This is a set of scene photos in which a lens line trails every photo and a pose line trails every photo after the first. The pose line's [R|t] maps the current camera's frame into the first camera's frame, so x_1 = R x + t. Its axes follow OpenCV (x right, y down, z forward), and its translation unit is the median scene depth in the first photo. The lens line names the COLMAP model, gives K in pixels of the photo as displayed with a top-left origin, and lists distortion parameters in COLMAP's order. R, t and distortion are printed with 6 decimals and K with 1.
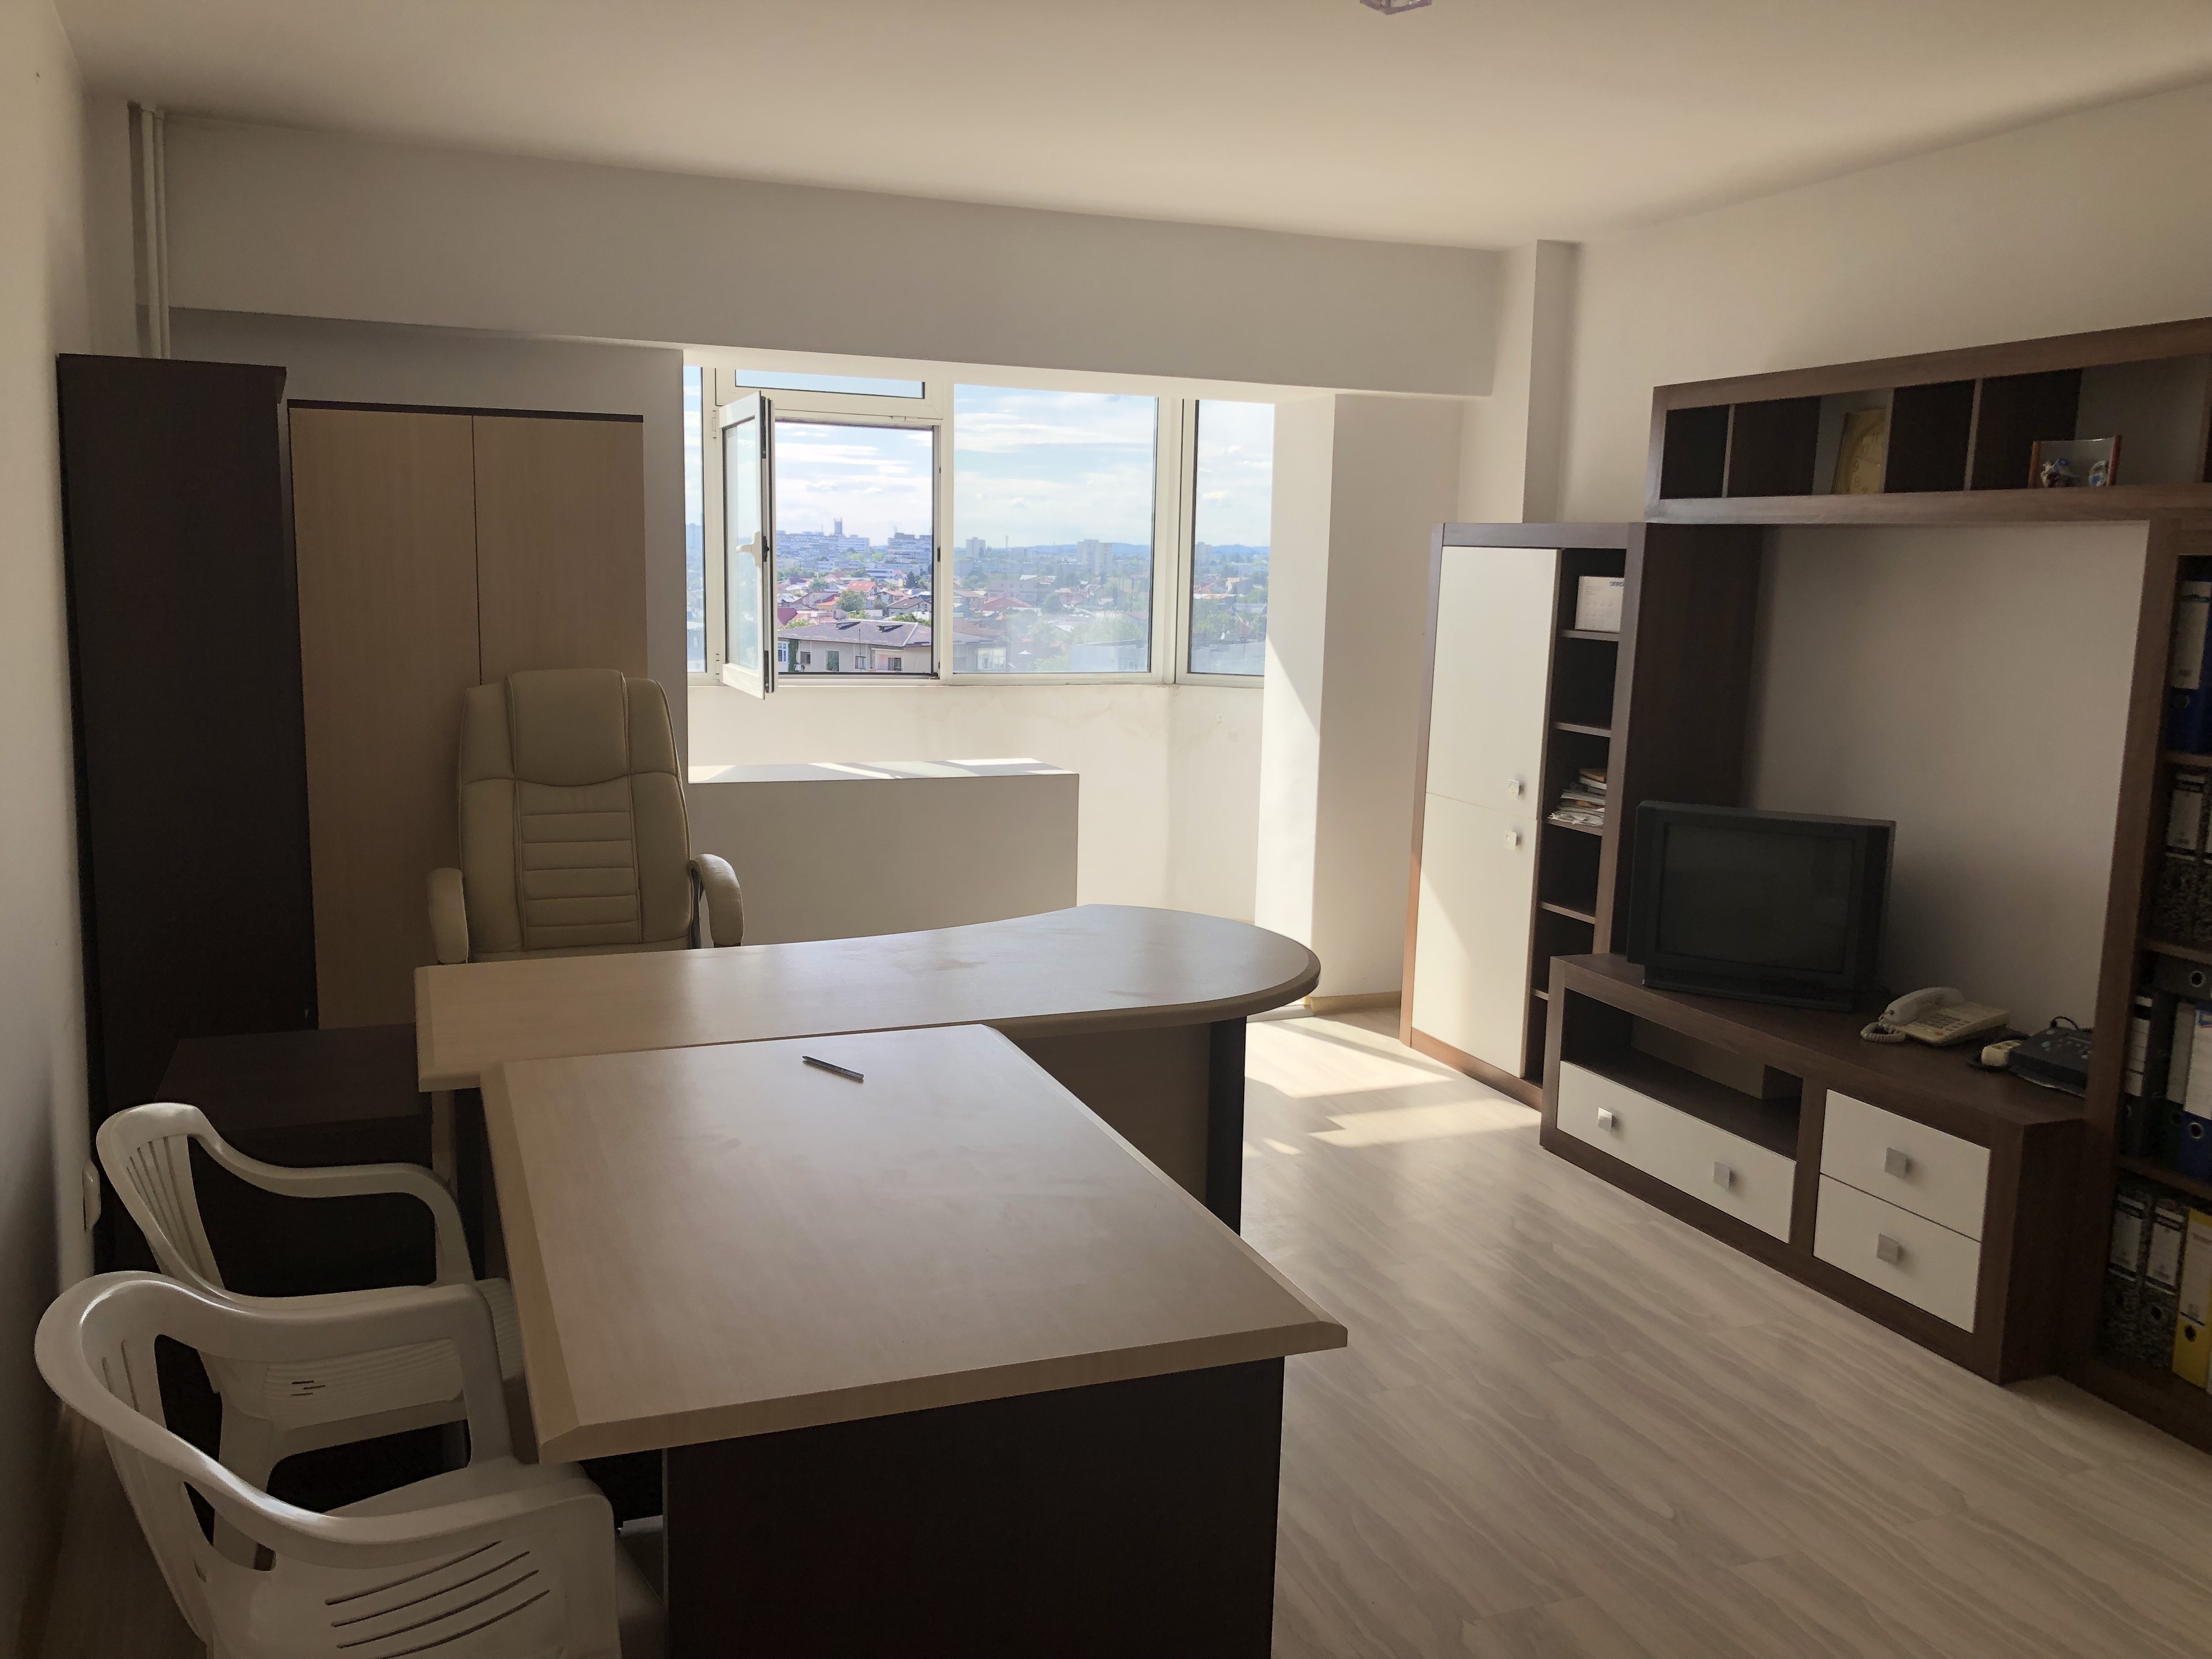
lens RADIAL K [[1793.6, 0, 1116.0], [0, 1793.6, 823.5], [0, 0, 1]] dist [0.085219, -0.158279]
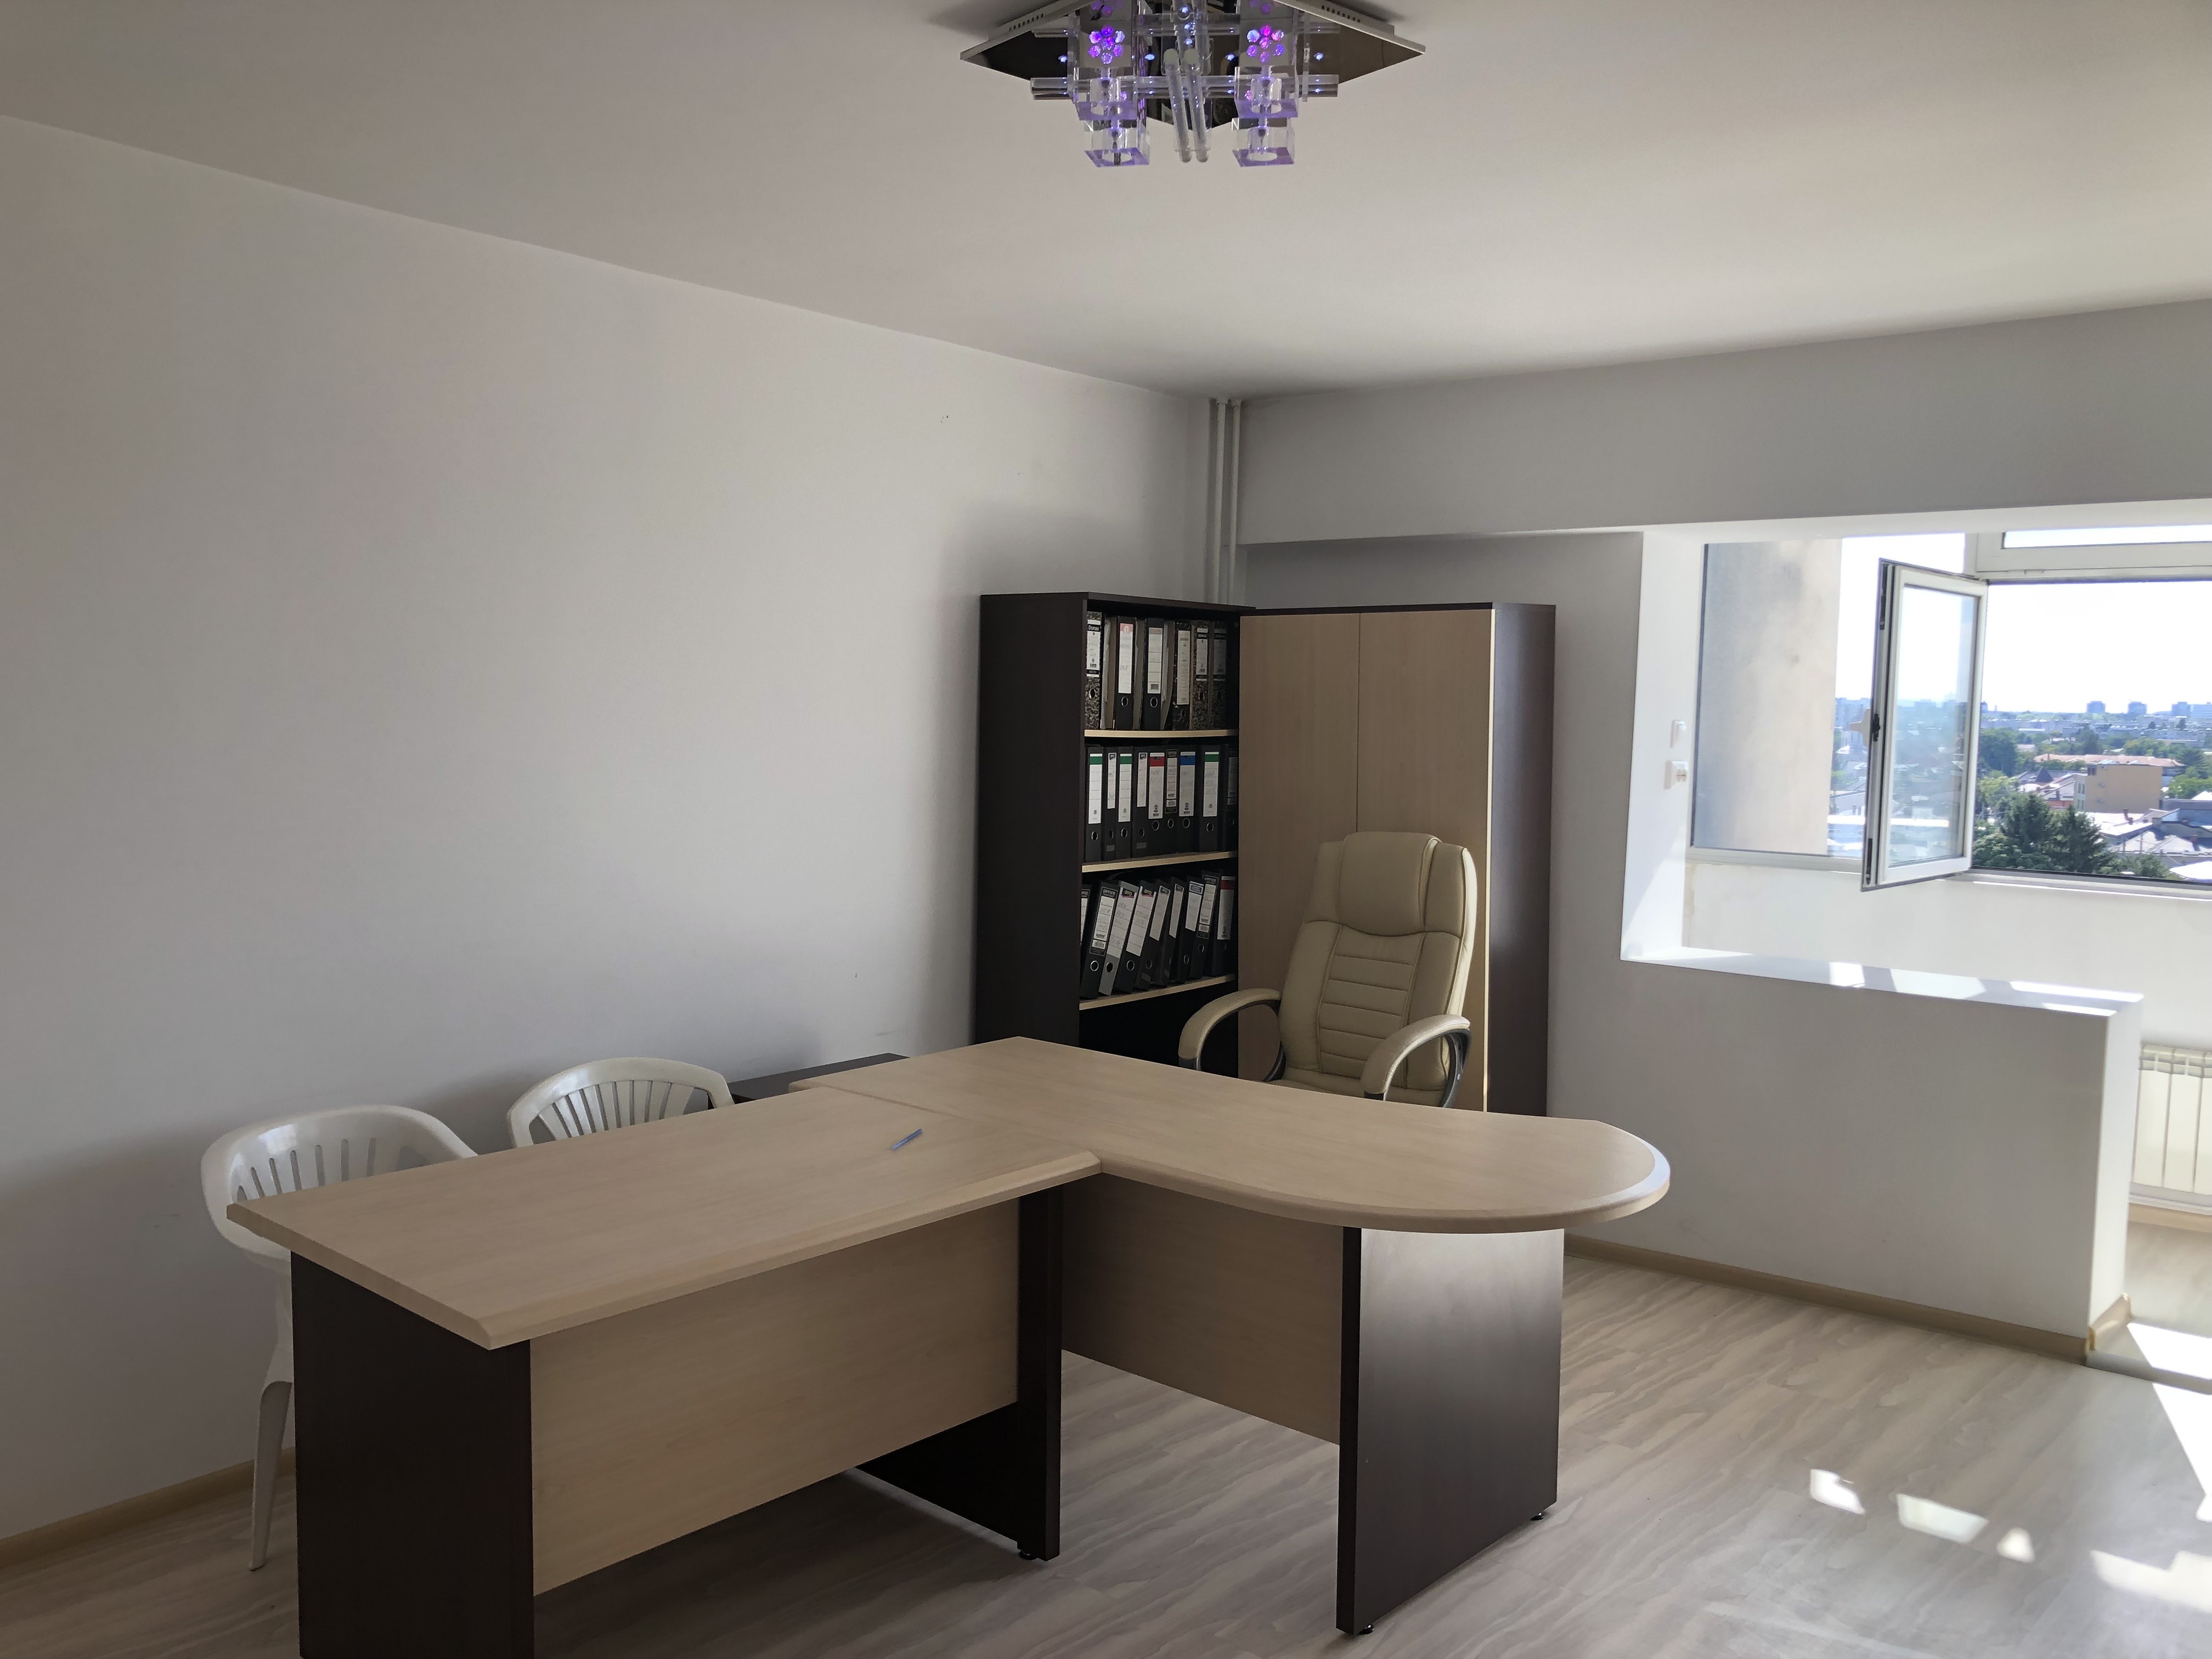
lens RADIAL K [[1793.6, 0, 1116.0], [0, 1793.6, 823.5], [0, 0, 1]] dist [0.085219, -0.158279]
pose [[0.456474, 0.045424, -0.888577, 0.598049], [-0.135145, 0.990648, -0.018784, -0.046675], [0.879413, 0.128661, 0.458344, 0.338940]]
